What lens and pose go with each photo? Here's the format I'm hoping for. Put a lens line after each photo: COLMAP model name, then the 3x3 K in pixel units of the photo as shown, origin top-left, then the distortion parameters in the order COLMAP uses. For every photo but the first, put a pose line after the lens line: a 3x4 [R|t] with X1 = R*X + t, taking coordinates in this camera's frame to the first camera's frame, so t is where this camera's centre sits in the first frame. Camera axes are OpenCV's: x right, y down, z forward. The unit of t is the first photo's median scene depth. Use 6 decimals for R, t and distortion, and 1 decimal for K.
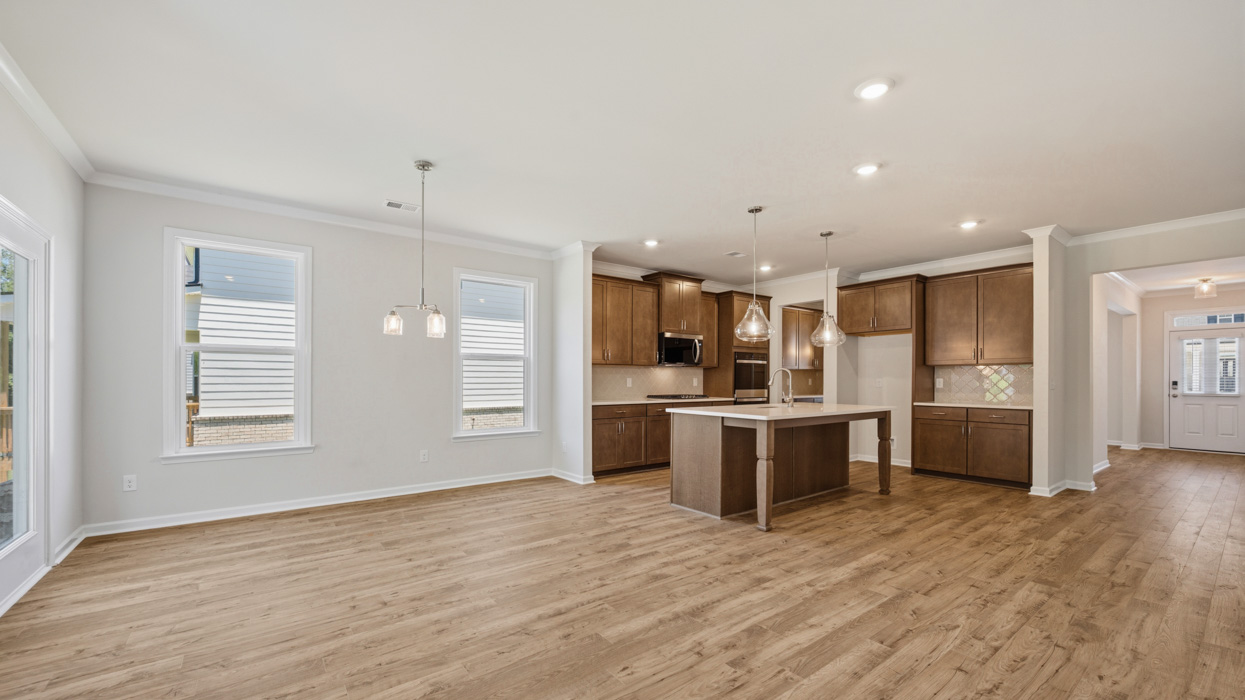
lens RADIAL K [[492.6, 0, 626.7], [0, 492.6, 381.1], [0, 0, 1]] dist [0.000306, -0.000033]
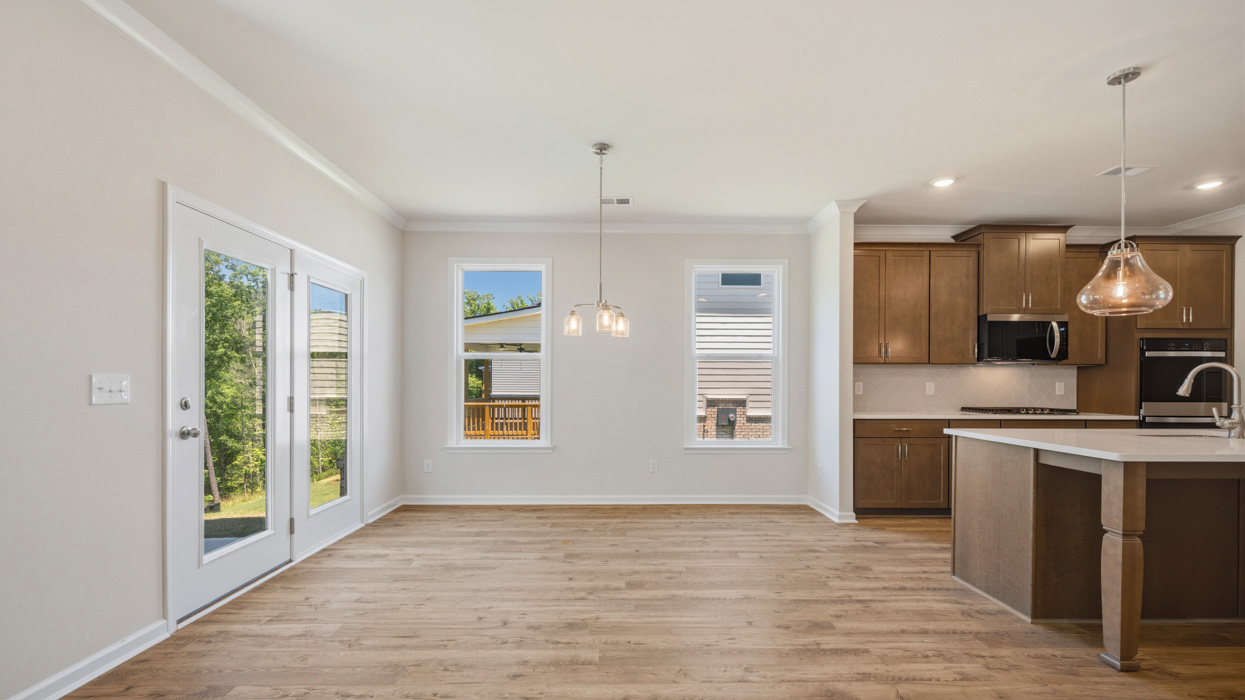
lens RADIAL K [[528.2, 0, 624.8], [0, 528.2, 385.7], [0, 0, 1]] dist [-0.001312, -0.000283]
pose [[0.801590, 0.003825, -0.597862, 0.167149], [-0.003995, 0.999991, 0.001042, -0.000096], [0.597860, 0.001553, 0.801599, 0.195002]]
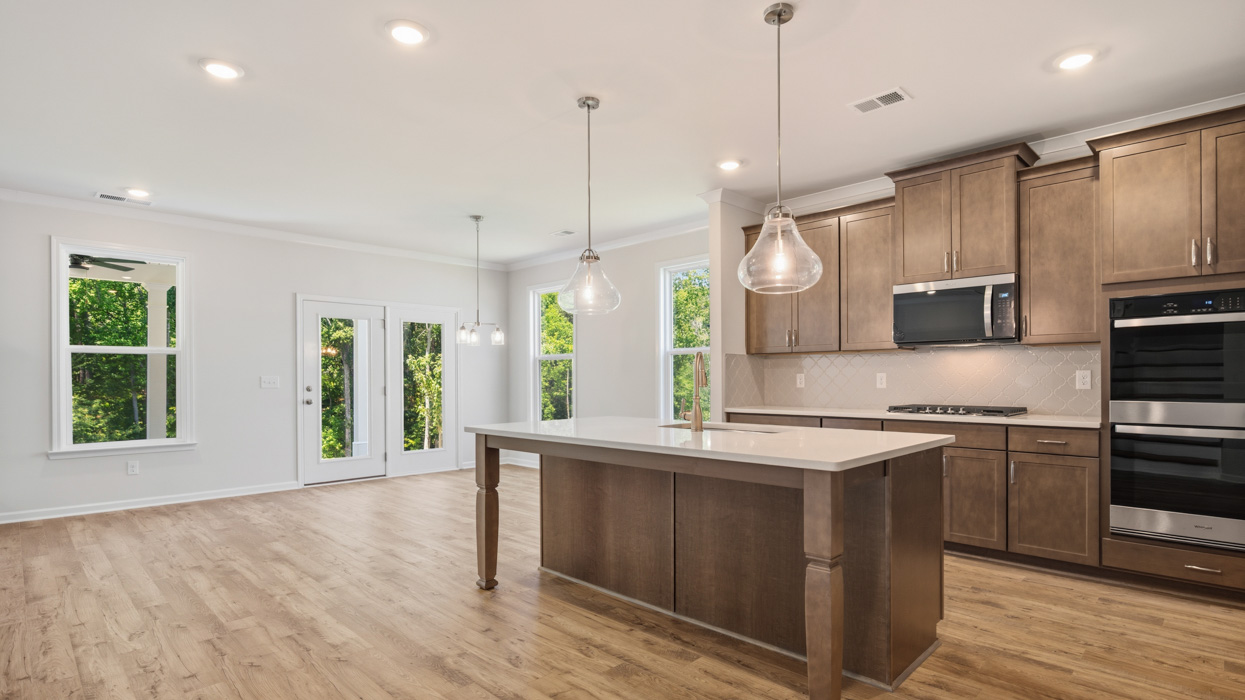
lens RADIAL K [[617.7, 0, 633.5], [0, 617.7, 379.1], [0, 0, 1]] dist [-0.003154, 0.000347]
pose [[0.136976, -0.001029, -0.990574, 1.051471], [0.002447, 0.999997, -0.000700, 0.001664], [0.990571, -0.002328, 0.136978, 0.956930]]
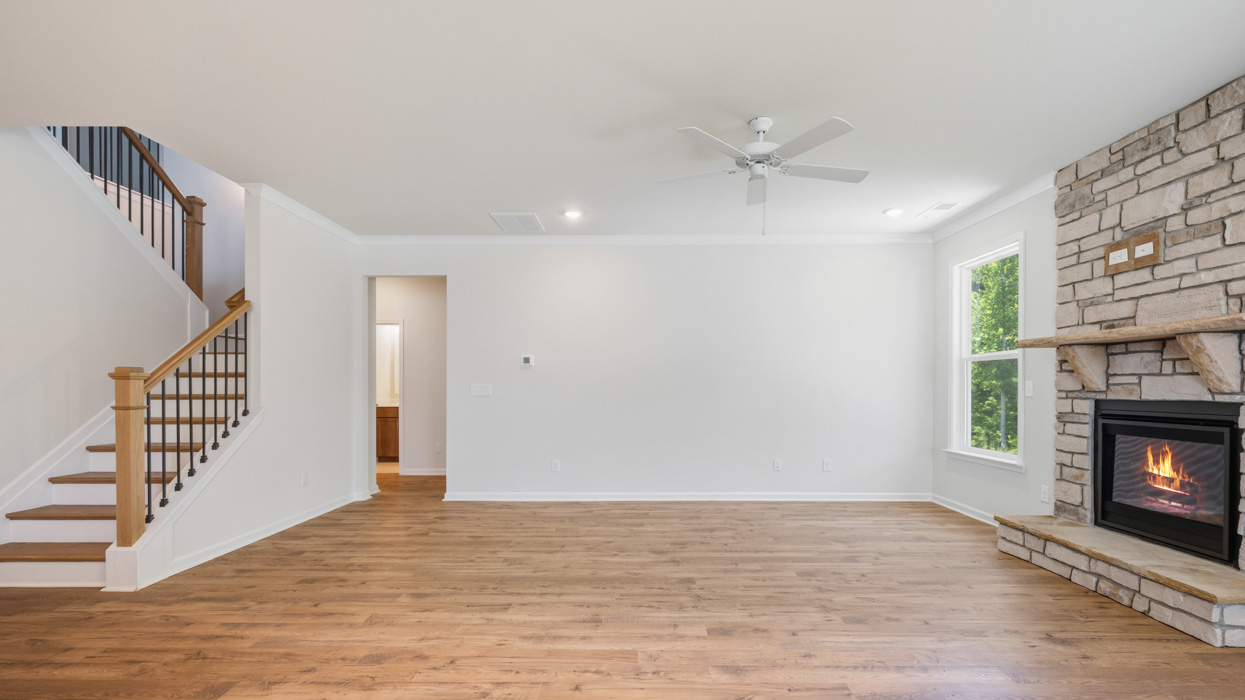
lens RADIAL K [[528.2, 0, 624.8], [0, 528.2, 385.7], [0, 0, 1]] dist [-0.001312, -0.000283]
pose [[-0.788558, -0.000086, 0.614961, -0.010362], [-0.001290, 0.999998, -0.001514, 0.000036], [-0.614960, -0.001987, -0.788556, 0.794568]]
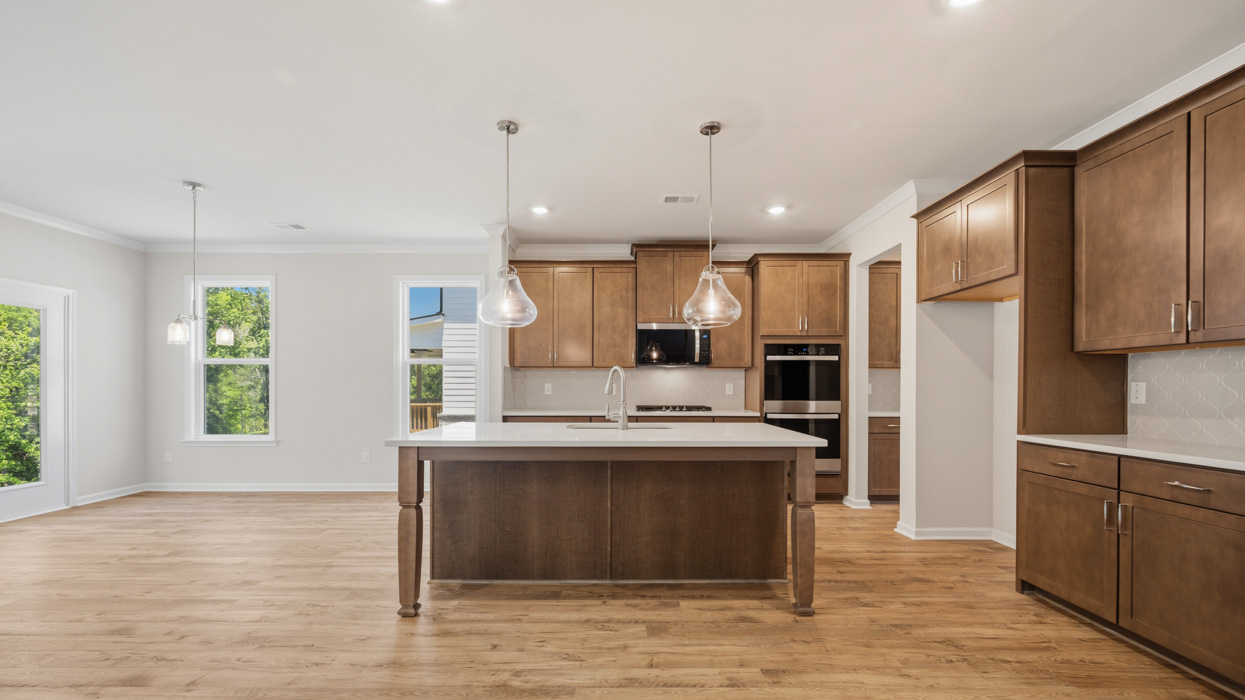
lens RADIAL K [[499.1, 0, 623.0], [0, 499.1, 388.6], [0, 0, 1]] dist [0.000132, -0.000482]
pose [[0.793058, 0.002891, -0.609140, 0.798743], [-0.002133, 0.999996, 0.001970, 0.000813], [0.609143, -0.000263, 0.793060, 0.568228]]
